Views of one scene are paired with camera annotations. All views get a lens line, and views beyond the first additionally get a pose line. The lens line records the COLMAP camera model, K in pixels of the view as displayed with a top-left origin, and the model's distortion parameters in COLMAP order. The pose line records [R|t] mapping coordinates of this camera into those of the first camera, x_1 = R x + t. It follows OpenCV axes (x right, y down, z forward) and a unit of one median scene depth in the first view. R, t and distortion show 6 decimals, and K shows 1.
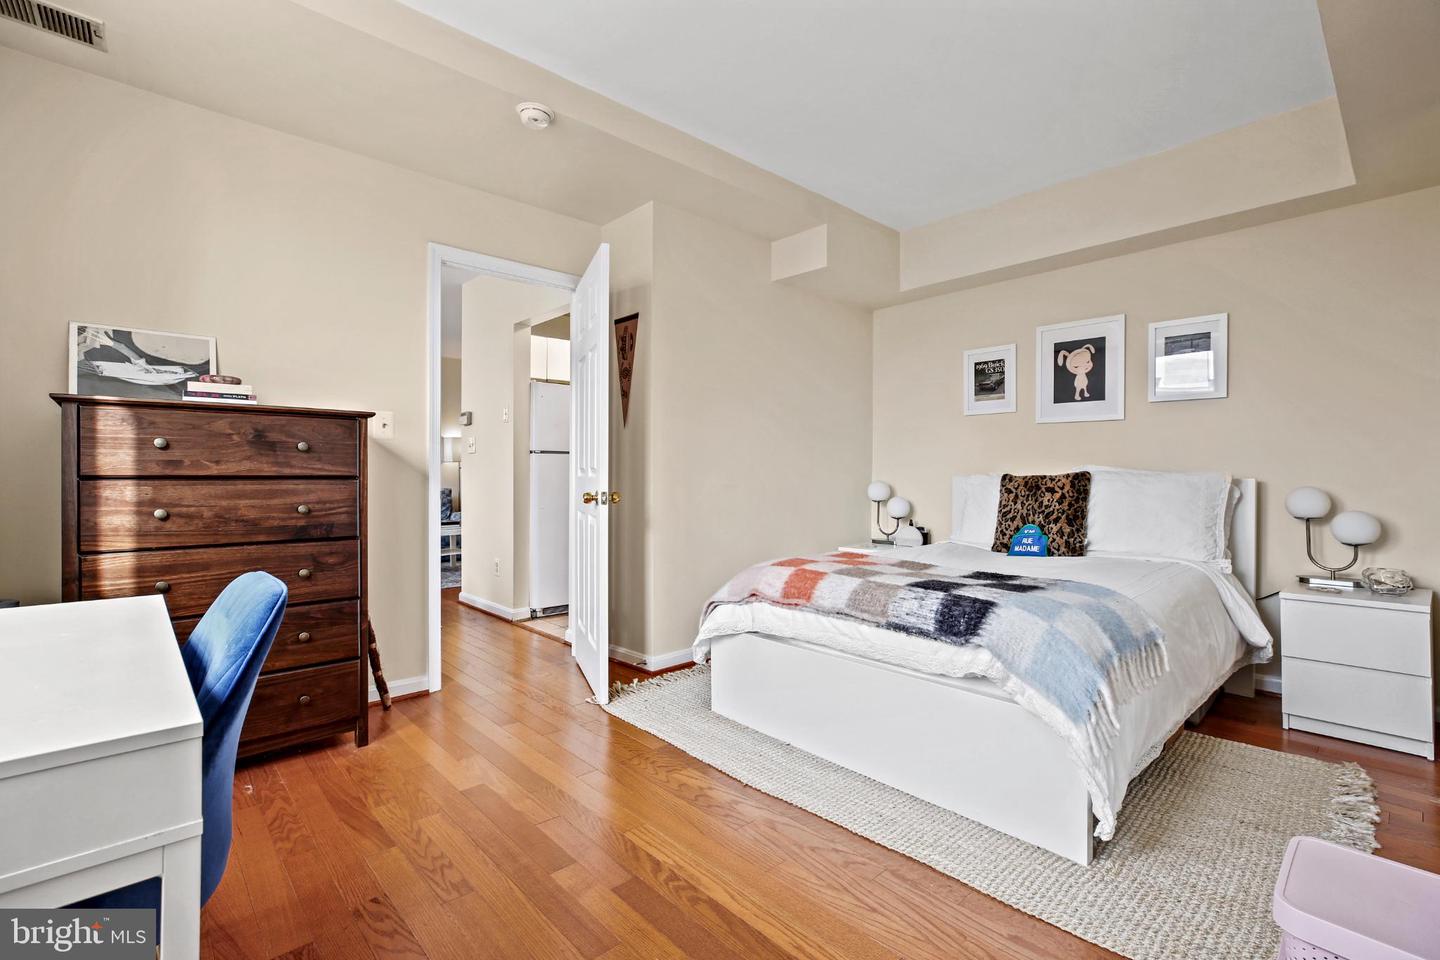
lens RADIAL K [[641.9, 0, 716.9], [0, 641.9, 473.0], [0, 0, 1]] dist [-0.027887, 0.011962]
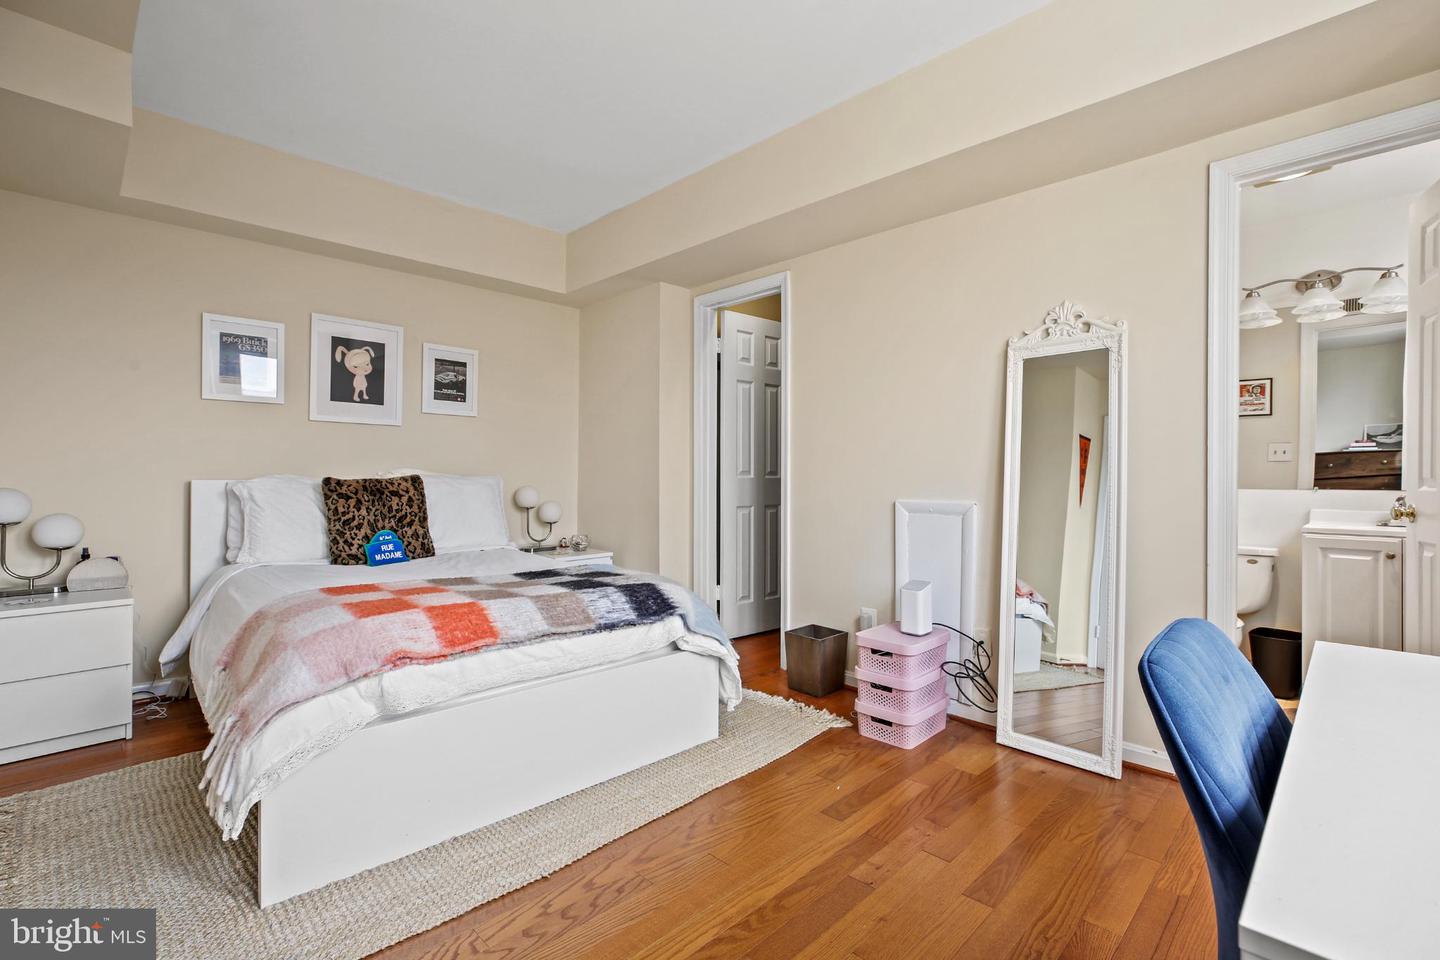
lens RADIAL K [[648.5, 0, 723.3], [0, 648.5, 478.5], [0, 0, 1]] dist [-0.031660, 0.015302]
pose [[-0.040019, -0.005782, 0.999182, -0.486103], [-0.006666, 0.999963, 0.005519, -0.005745], [-0.999177, -0.006440, -0.040056, 0.528461]]
